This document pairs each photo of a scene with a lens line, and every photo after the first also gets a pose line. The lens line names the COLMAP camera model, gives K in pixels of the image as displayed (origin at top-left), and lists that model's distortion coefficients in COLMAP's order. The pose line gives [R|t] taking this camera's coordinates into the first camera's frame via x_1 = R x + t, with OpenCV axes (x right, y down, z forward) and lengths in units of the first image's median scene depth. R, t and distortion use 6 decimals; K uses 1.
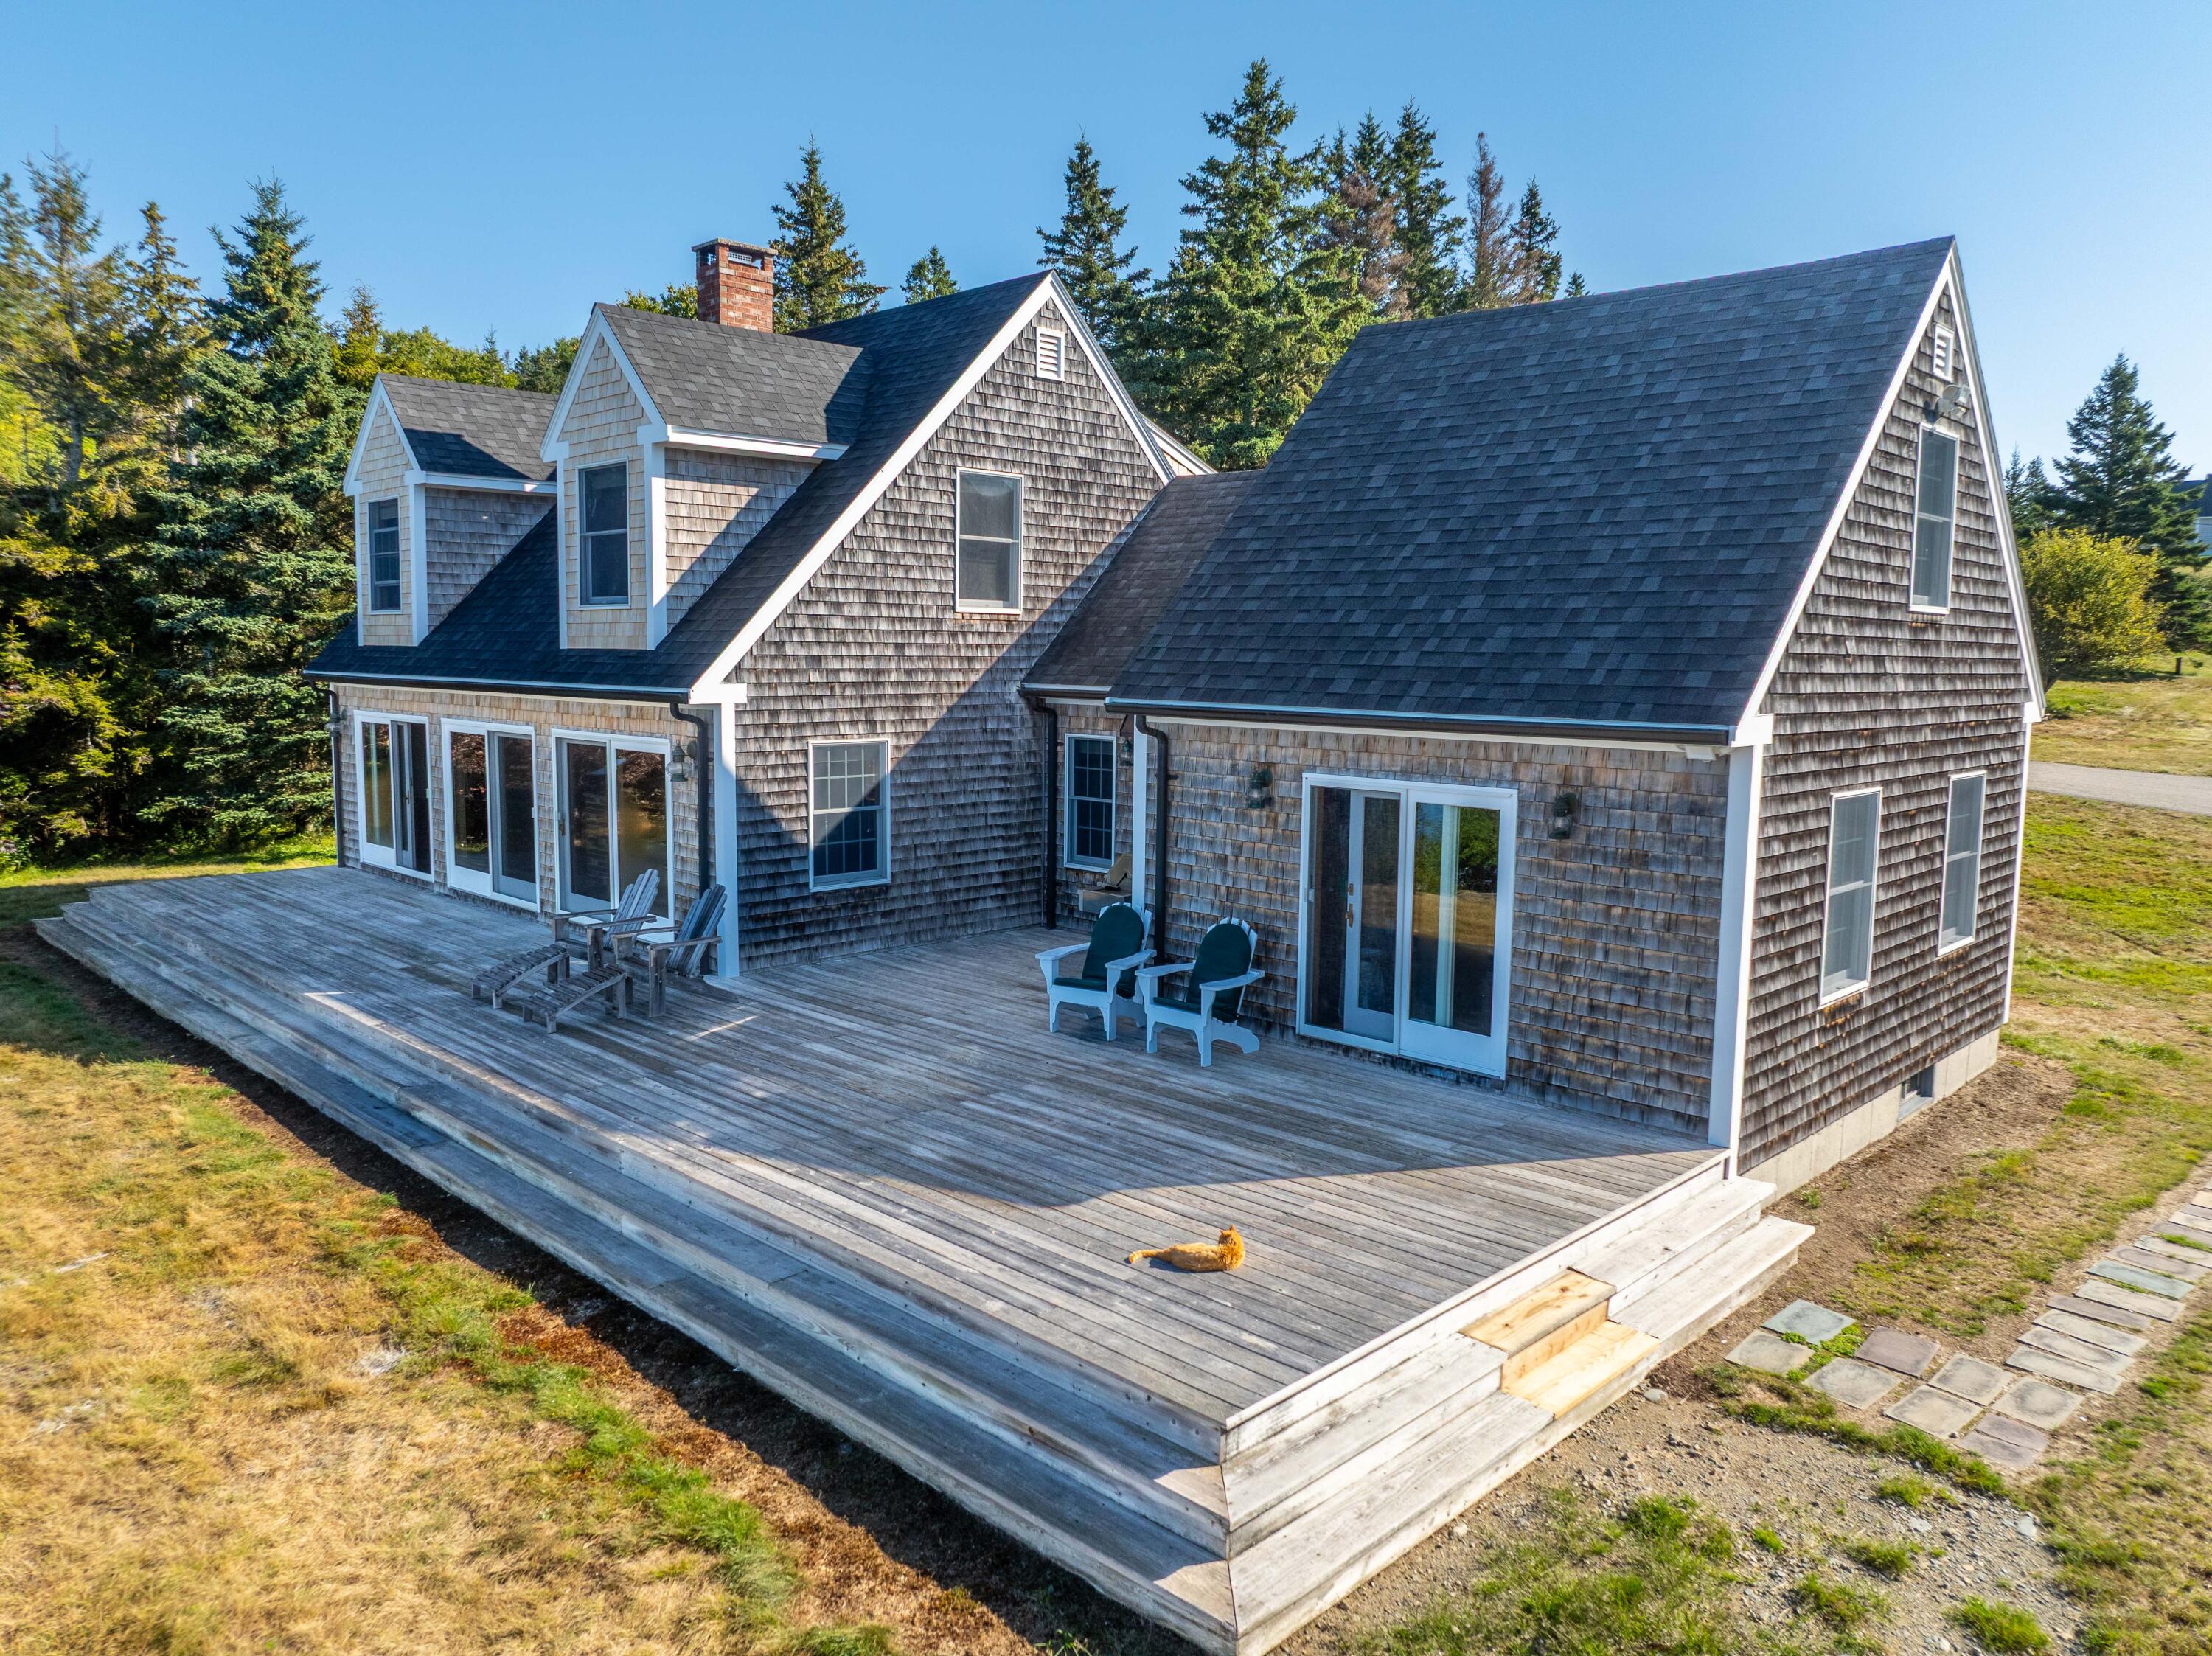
lens RADIAL K [[1556.1, 0, 1106.0], [0, 1556.1, 828.0], [0, 0, 1]] dist [-0.036599, 0.030764]
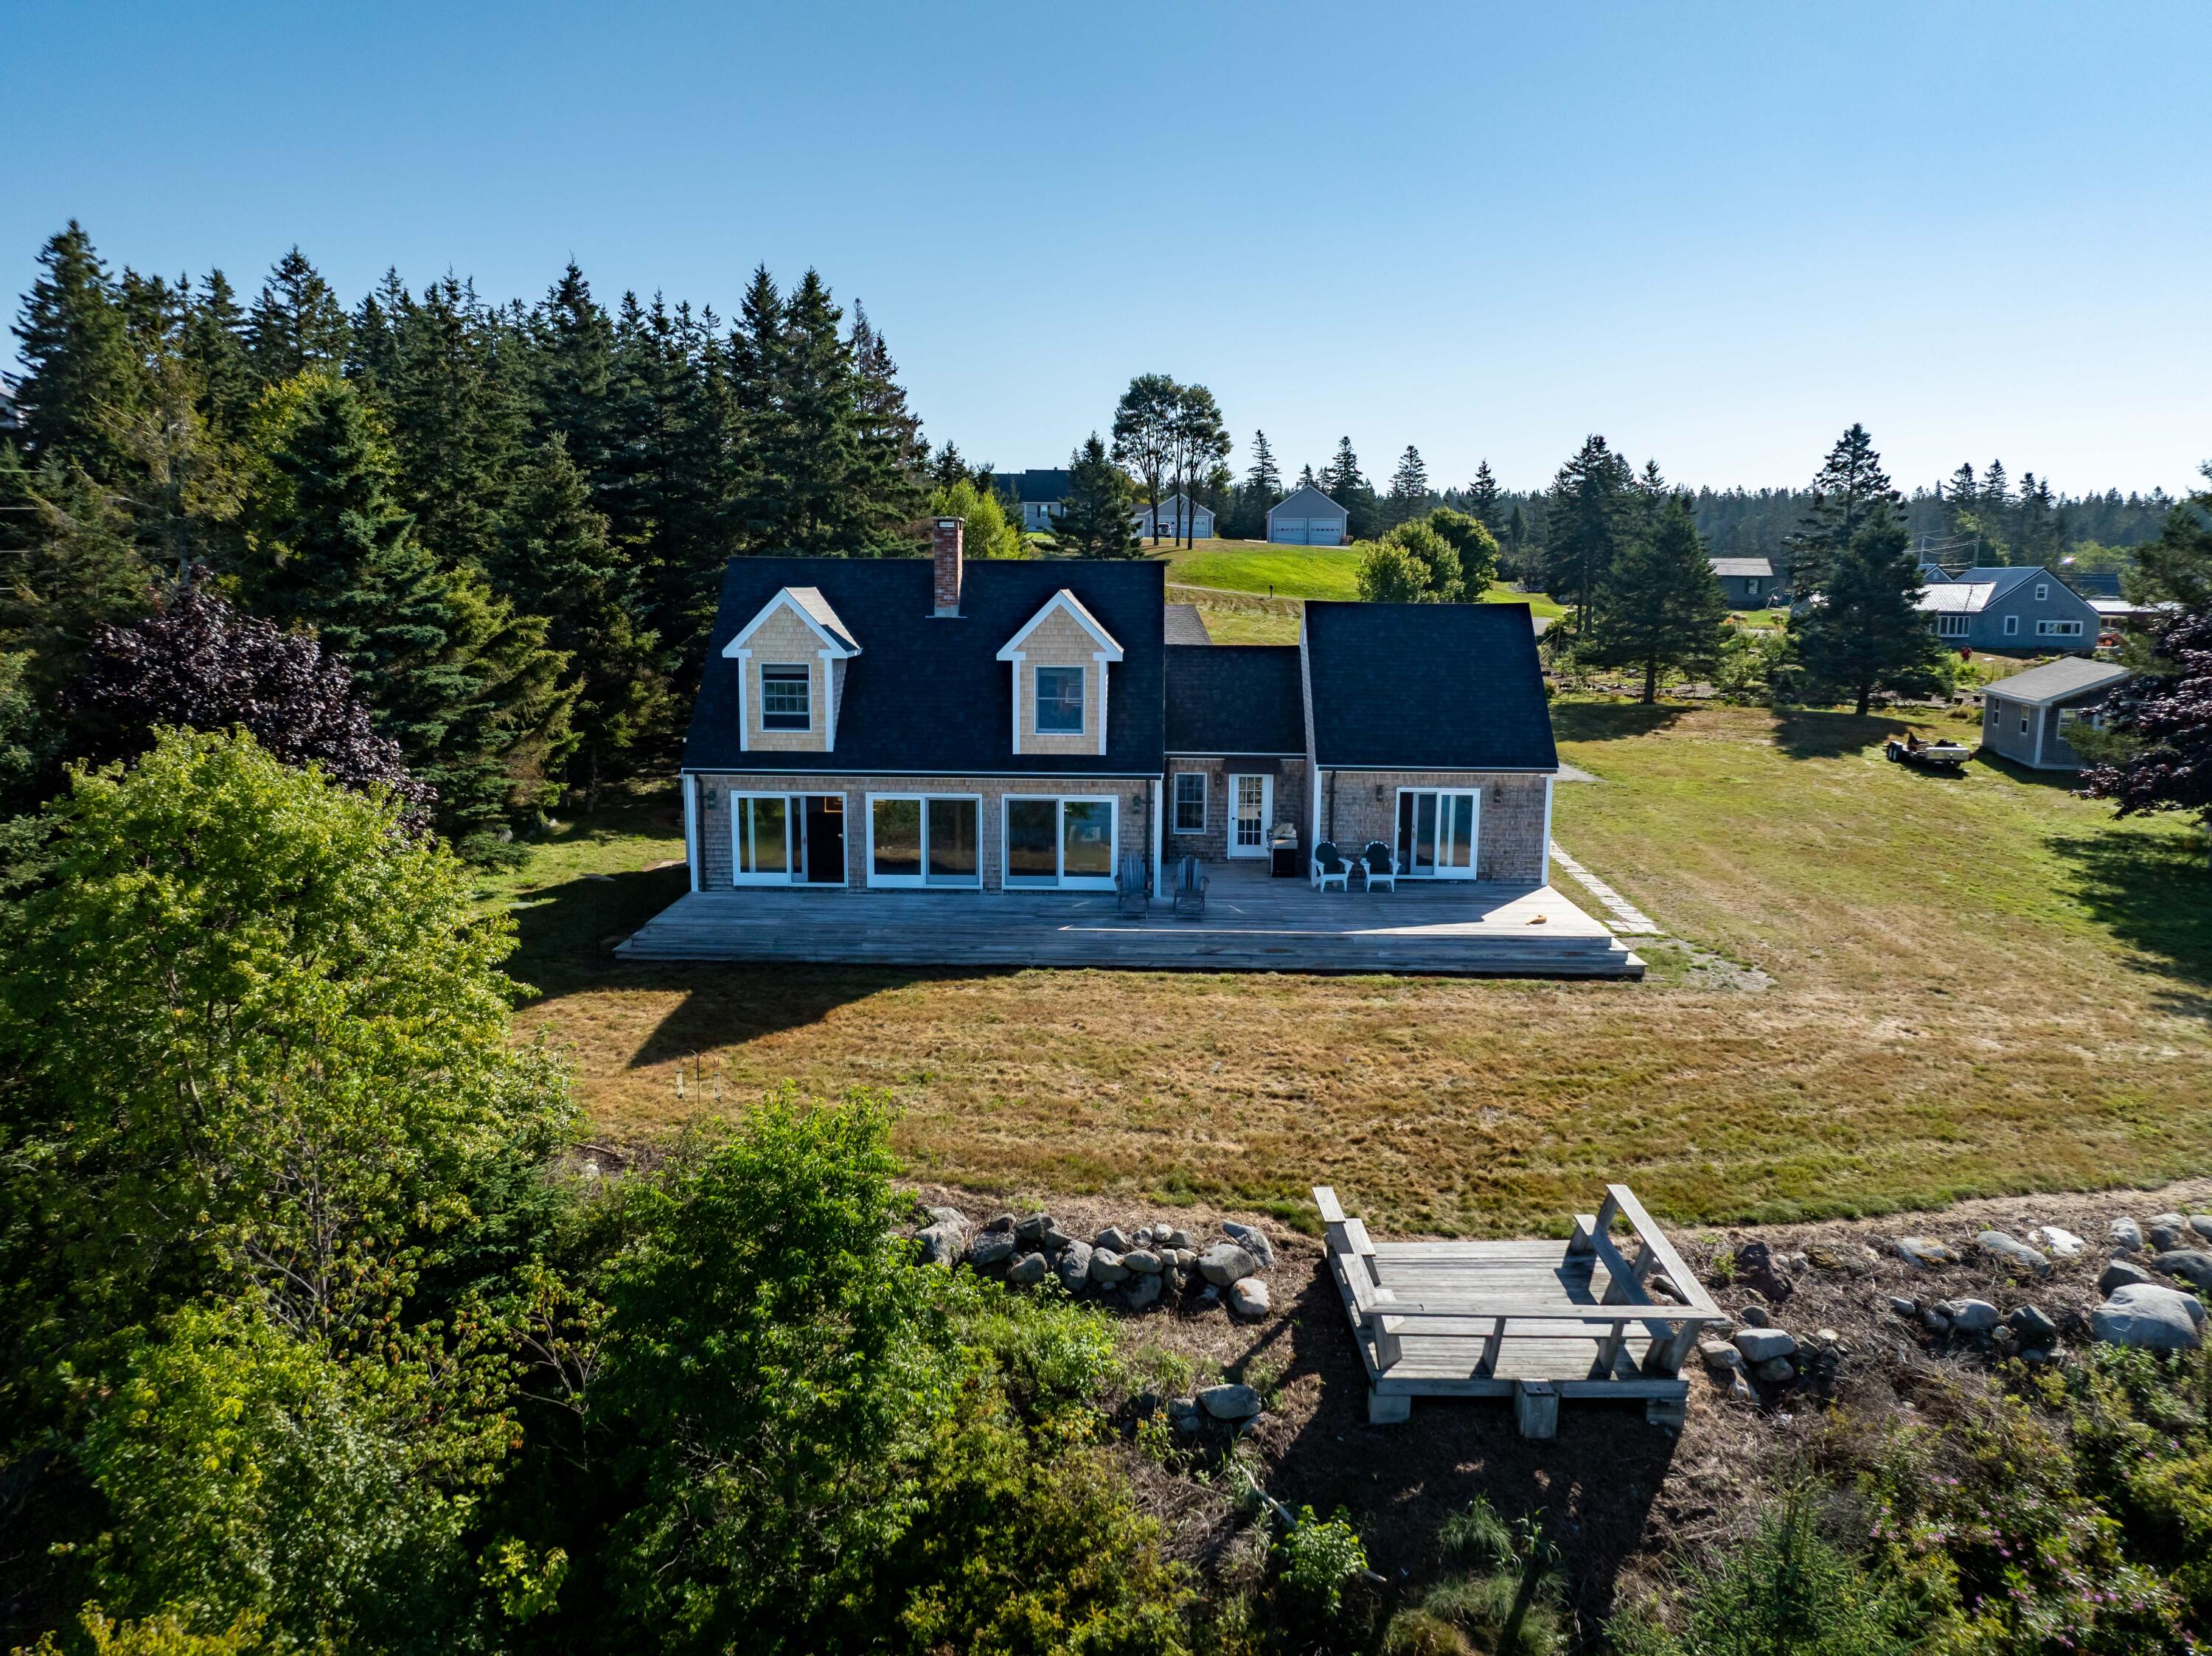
lens RADIAL K [[1556.1, 0, 1106.0], [0, 1556.1, 828.0], [0, 0, 1]] dist [-0.036599, 0.030764]
pose [[0.740476, -0.112023, 0.662681, -1.731642], [0.080623, 0.993697, 0.077892, -0.181543], [-0.667229, -0.004250, 0.744840, -0.618737]]
